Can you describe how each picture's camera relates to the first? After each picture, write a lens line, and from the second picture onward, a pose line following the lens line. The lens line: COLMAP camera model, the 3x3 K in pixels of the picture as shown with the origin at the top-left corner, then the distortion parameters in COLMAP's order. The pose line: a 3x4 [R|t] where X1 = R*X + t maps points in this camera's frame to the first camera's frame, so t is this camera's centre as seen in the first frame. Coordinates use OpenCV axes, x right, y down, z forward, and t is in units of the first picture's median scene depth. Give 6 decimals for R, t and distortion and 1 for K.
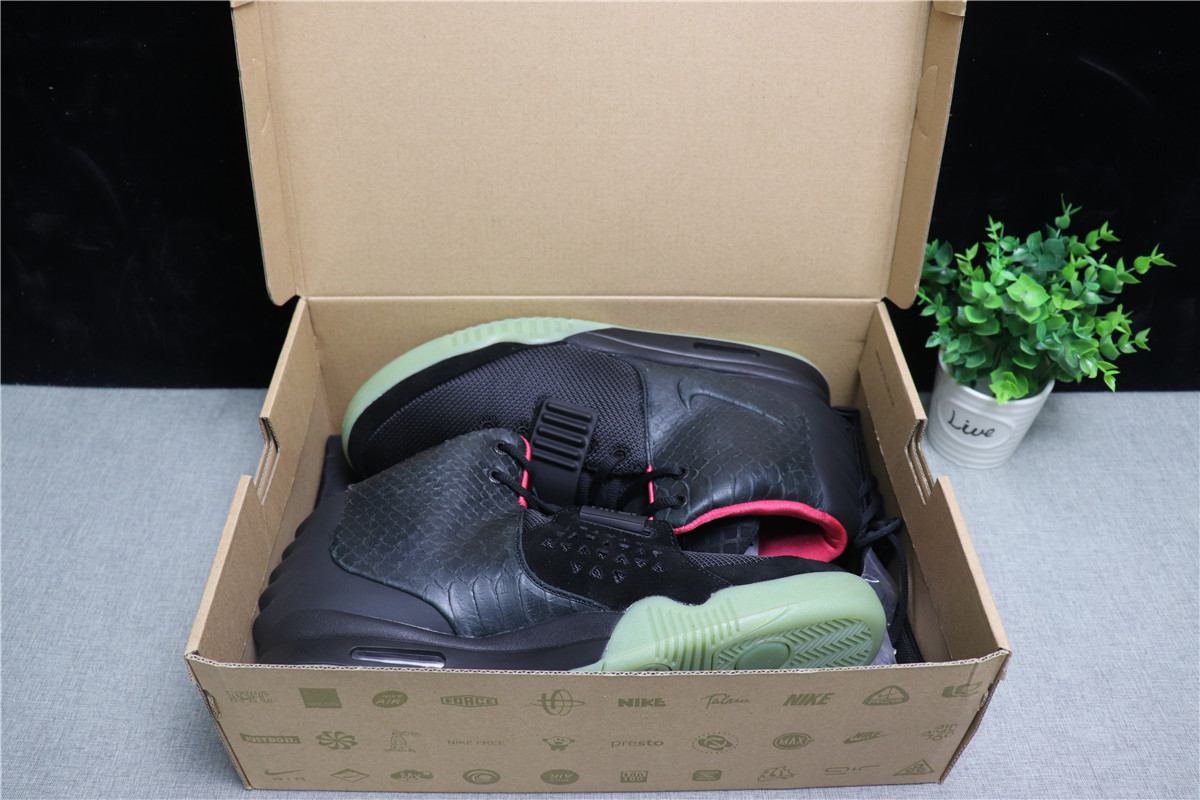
lens RADIAL K [[1033.9, 0, 605.4], [0, 1033.9, 415.1], [0, 0, 1]] dist [-0.210867, 0.173666]
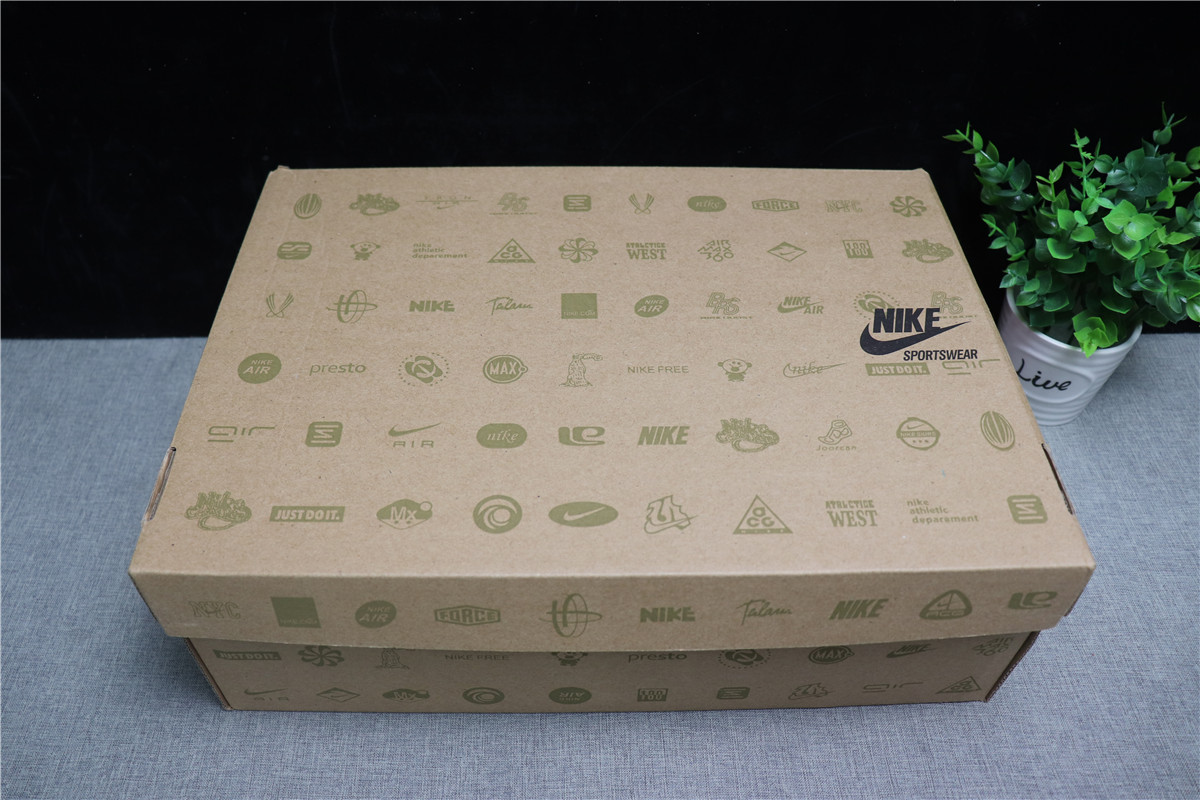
lens RADIAL K [[1021.2, 0, 592.5], [0, 1021.2, 415.3], [0, 0, 1]] dist [-0.202083, 0.169350]
pose [[0.999968, -0.007412, -0.003069, -0.019934], [0.007651, 0.996195, 0.086811, -0.034658], [0.002414, -0.086832, 0.996220, 0.167073]]
